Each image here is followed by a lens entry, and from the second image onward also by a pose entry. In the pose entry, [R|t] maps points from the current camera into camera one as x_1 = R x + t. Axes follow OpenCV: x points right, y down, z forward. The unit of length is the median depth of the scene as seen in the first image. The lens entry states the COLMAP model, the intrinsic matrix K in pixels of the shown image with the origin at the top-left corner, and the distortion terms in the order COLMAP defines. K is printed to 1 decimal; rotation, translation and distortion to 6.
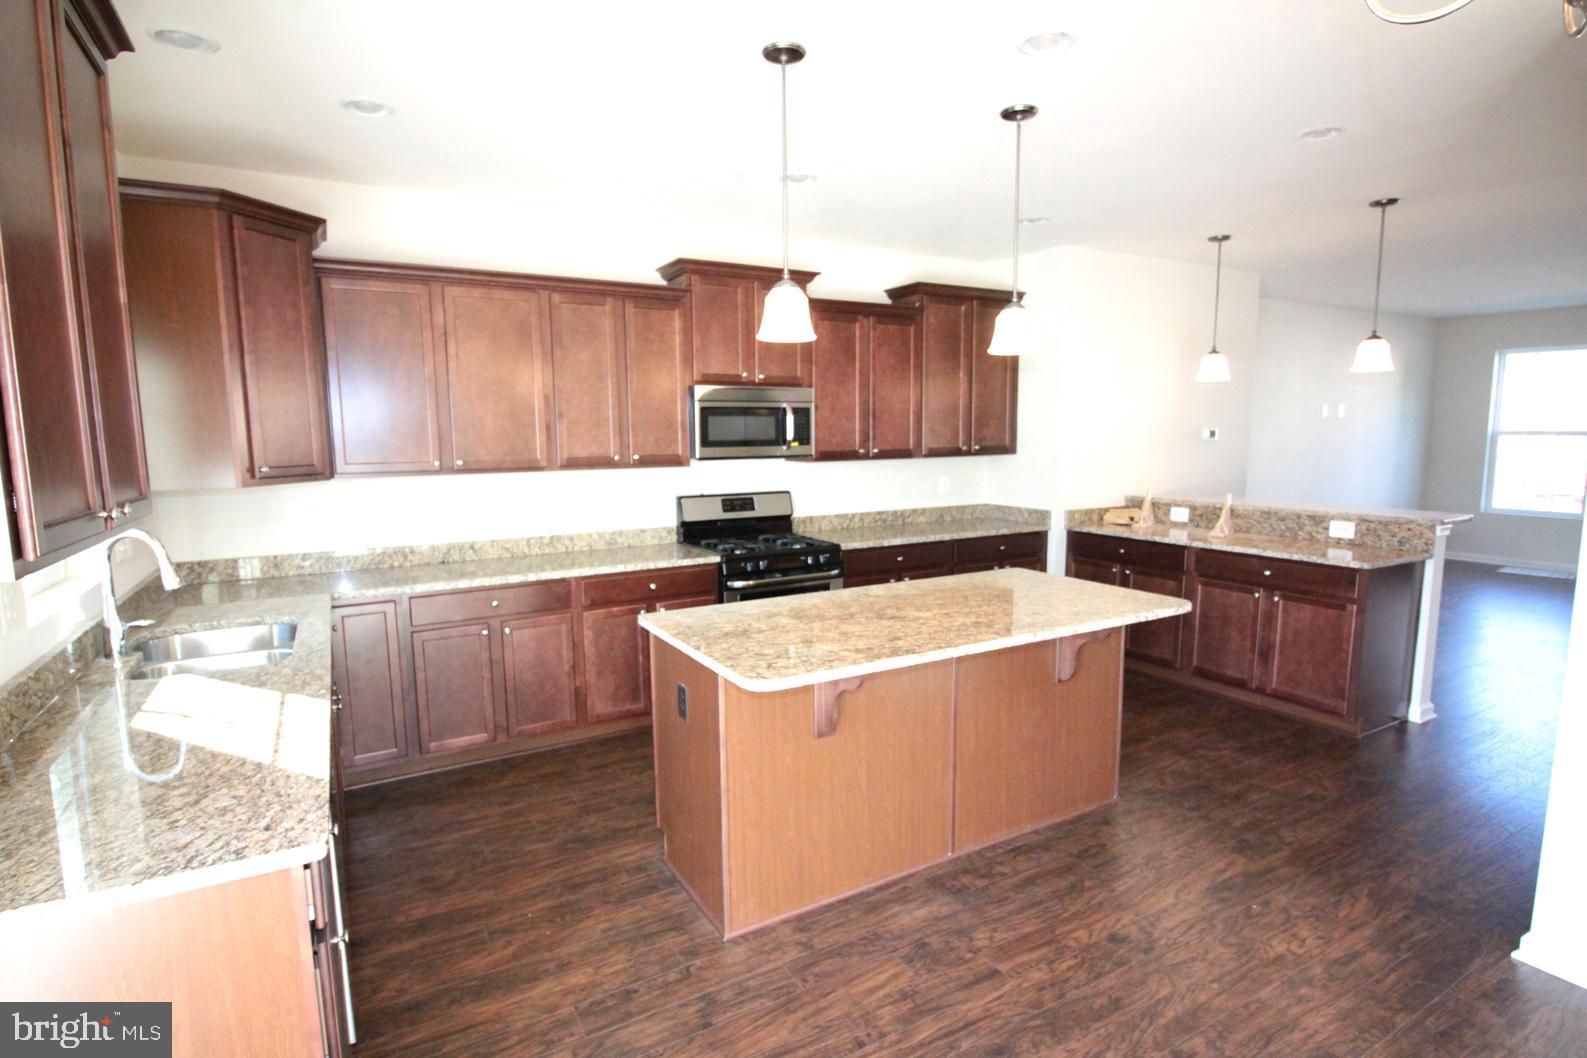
lens RADIAL K [[794.0, 0, 799.6], [0, 794.0, 535.3], [0, 0, 1]] dist [-0.019806, -0.000582]
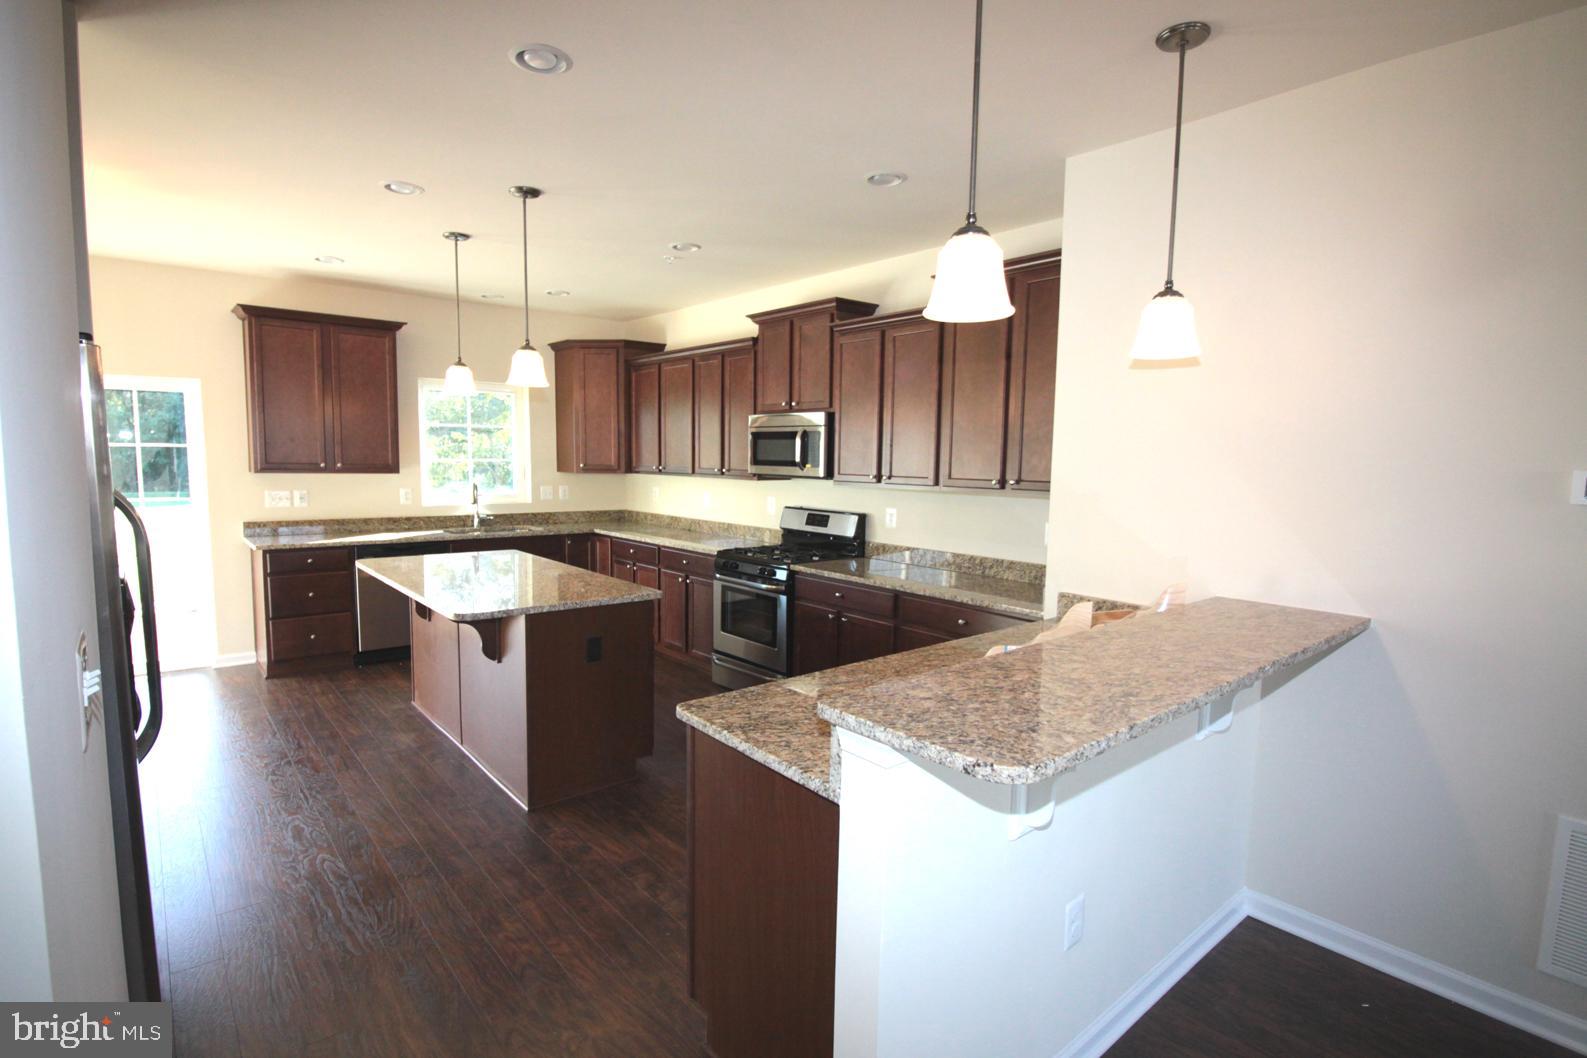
lens RADIAL K [[794.0, 0, 799.6], [0, 794.0, 535.3], [0, 0, 1]] dist [-0.019806, -0.000582]
pose [[0.182916, 0.112672, -0.976651, 1.099182], [-0.148350, 0.985199, 0.085873, -0.119732], [0.971871, 0.129179, 0.196923, 0.841857]]
